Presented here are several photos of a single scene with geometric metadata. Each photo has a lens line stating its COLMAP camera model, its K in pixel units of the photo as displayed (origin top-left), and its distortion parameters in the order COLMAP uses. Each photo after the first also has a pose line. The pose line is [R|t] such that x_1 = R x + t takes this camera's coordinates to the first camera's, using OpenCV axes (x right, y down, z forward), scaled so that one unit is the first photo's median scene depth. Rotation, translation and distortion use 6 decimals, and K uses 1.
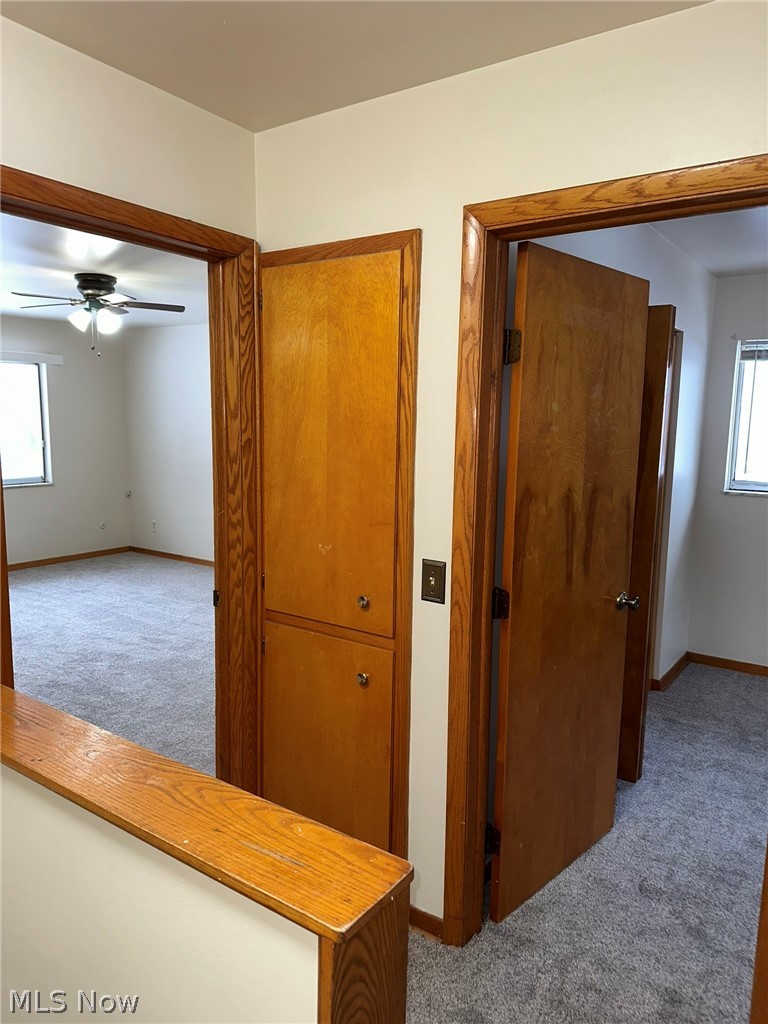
lens RADIAL K [[706.2, 0, 384.0], [0, 706.2, 512.0], [0, 0, 1]] dist [0.131373, -0.270023]
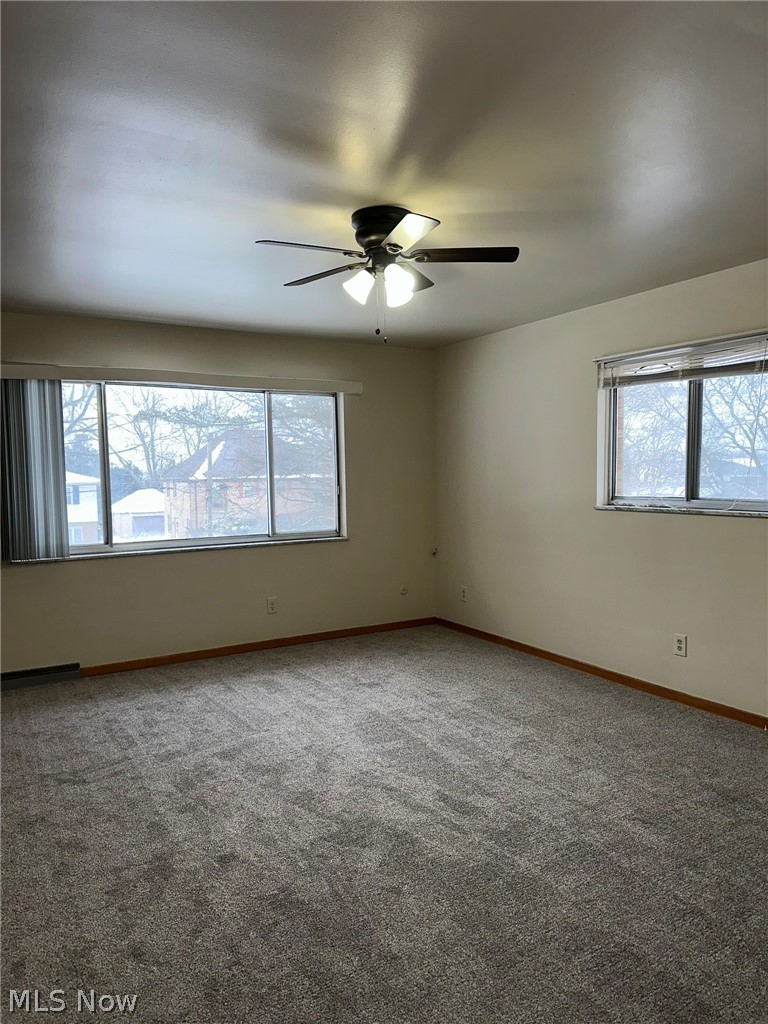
lens RADIAL K [[706.2, 0, 384.0], [0, 706.2, 512.0], [0, 0, 1]] dist [0.131373, -0.270023]
pose [[0.909616, -0.005052, -0.415420, -0.121022], [-0.027291, 0.997040, -0.071882, -0.017367], [0.414554, 0.076723, 0.906785, 0.389872]]
